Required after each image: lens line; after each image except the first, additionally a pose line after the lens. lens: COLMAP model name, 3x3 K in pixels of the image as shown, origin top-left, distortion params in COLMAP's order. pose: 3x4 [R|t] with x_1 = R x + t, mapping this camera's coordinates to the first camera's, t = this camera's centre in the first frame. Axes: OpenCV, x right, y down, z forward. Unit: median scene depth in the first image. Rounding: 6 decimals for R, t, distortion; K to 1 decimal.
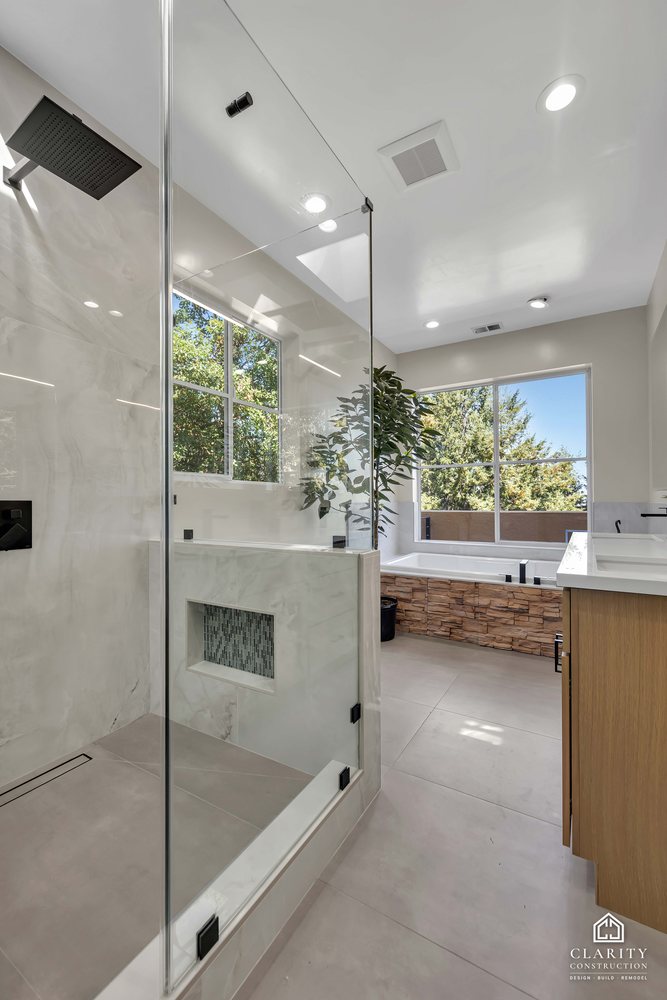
lens RADIAL K [[419.7, 0, 331.3], [0, 419.7, 501.3], [0, 0, 1]] dist [-0.000726, 0.000062]
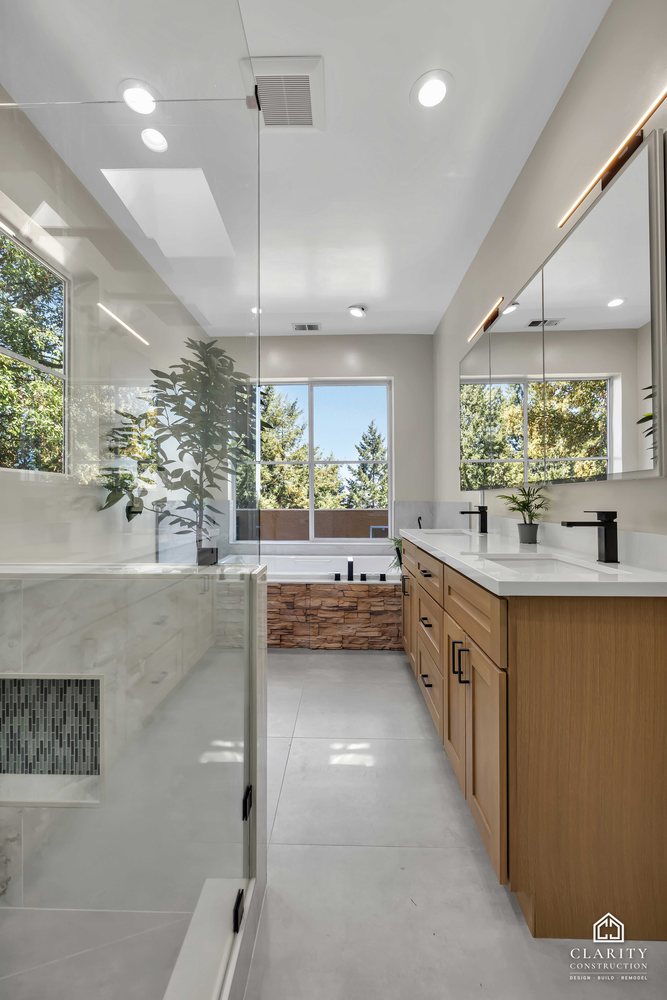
lens RADIAL K [[412.9, 0, 333.4], [0, 412.9, 496.1], [0, 0, 1]] dist [-0.000337, 0.000034]
pose [[0.870547, 0.007486, 0.492028, -0.069837], [-0.003518, 0.999953, -0.008989, 0.000521], [-0.492072, 0.006094, 0.870533, 0.143887]]
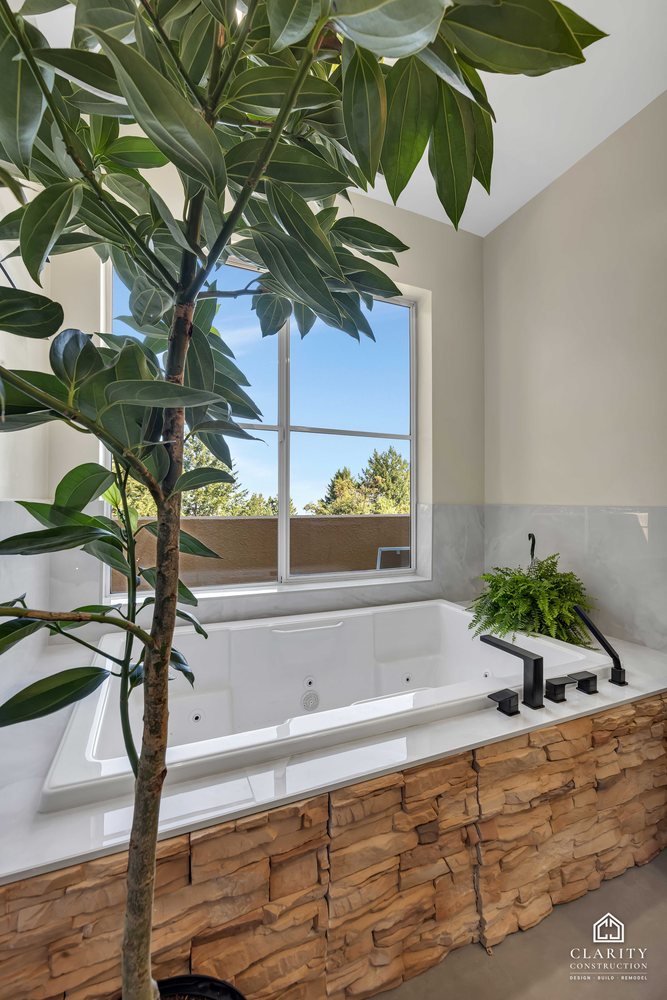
lens RADIAL K [[412.9, 0, 333.4], [0, 412.9, 496.1], [0, 0, 1]] dist [-0.000337, 0.000034]
pose [[0.577770, 0.017921, 0.816003, 0.019586], [-0.008185, 0.999836, -0.016163, 0.002534], [-0.816159, 0.002659, 0.577822, 0.892888]]
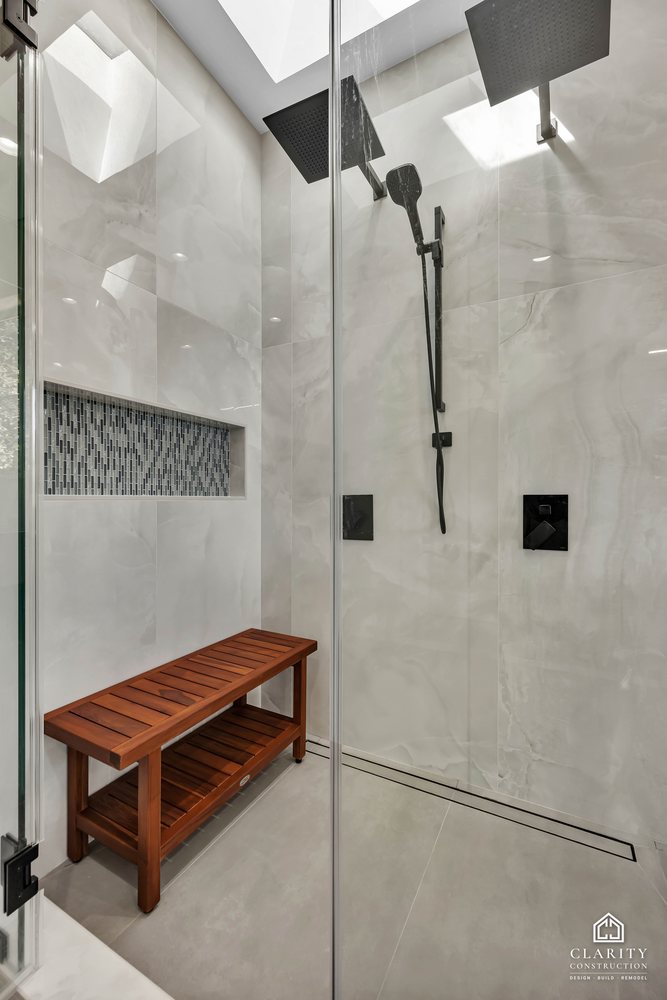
lens RADIAL K [[427.2, 0, 333.5], [0, 427.2, 500.0], [0, 0, 1]] dist [-0.000438, -0.000575]
pose [[0.044484, 0.008294, -0.998976, 0.061651], [0.005587, 0.999948, 0.008551, 0.000278], [0.998994, -0.005962, 0.044435, 0.243452]]
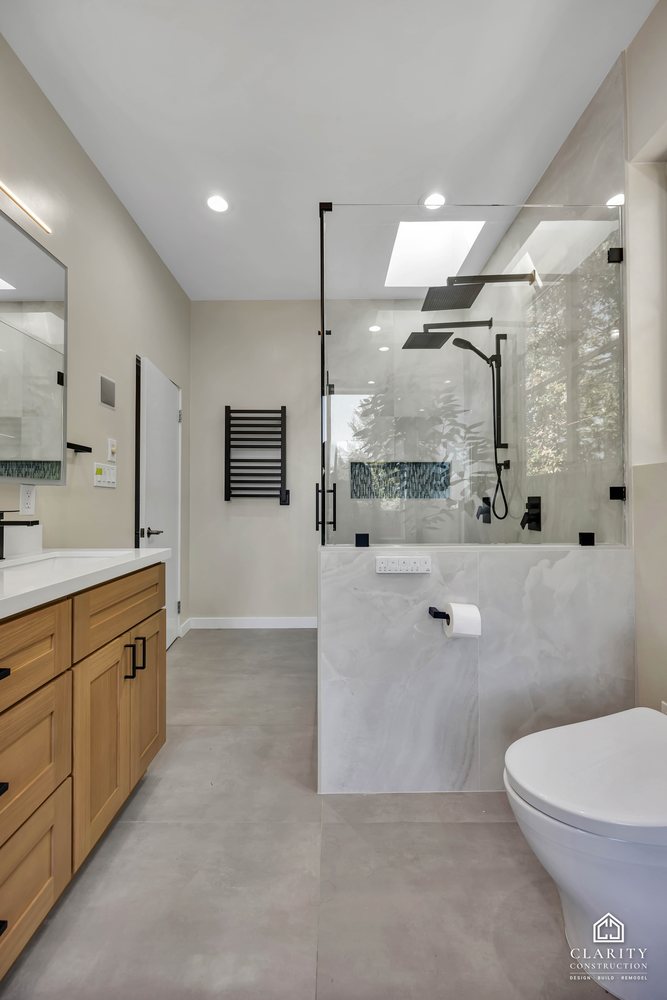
lens RADIAL K [[398.8, 0, 317.3], [0, 398.8, 497.7], [0, 0, 1]] dist [-0.000877, -0.000151]
pose [[-0.876815, 0.003265, -0.480817, 0.273566], [0.008854, 0.999917, -0.009356, 0.004271], [0.480747, -0.012460, -0.876771, 0.887317]]
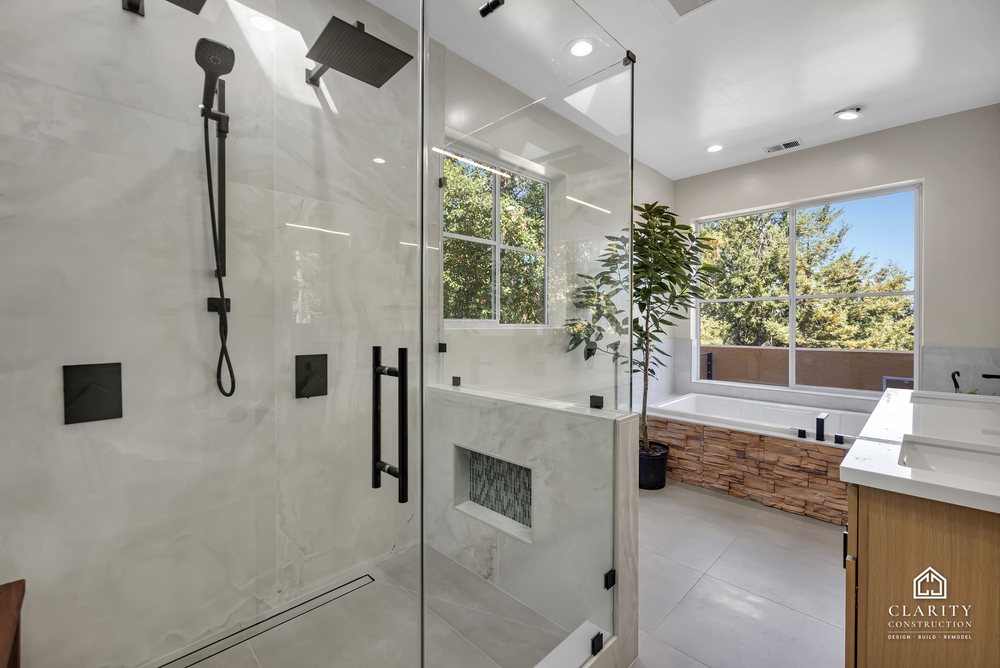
lens RADIAL K [[421.1, 0, 504.1], [0, 421.1, 330.0], [0, 0, 1]] dist [-0.000662, -0.000214]
pose [[0.971271, 0.008962, -0.237806, 0.020350], [-0.005622, 0.999876, 0.014716, -0.043359], [0.237908, -0.012956, 0.971201, -0.009343]]
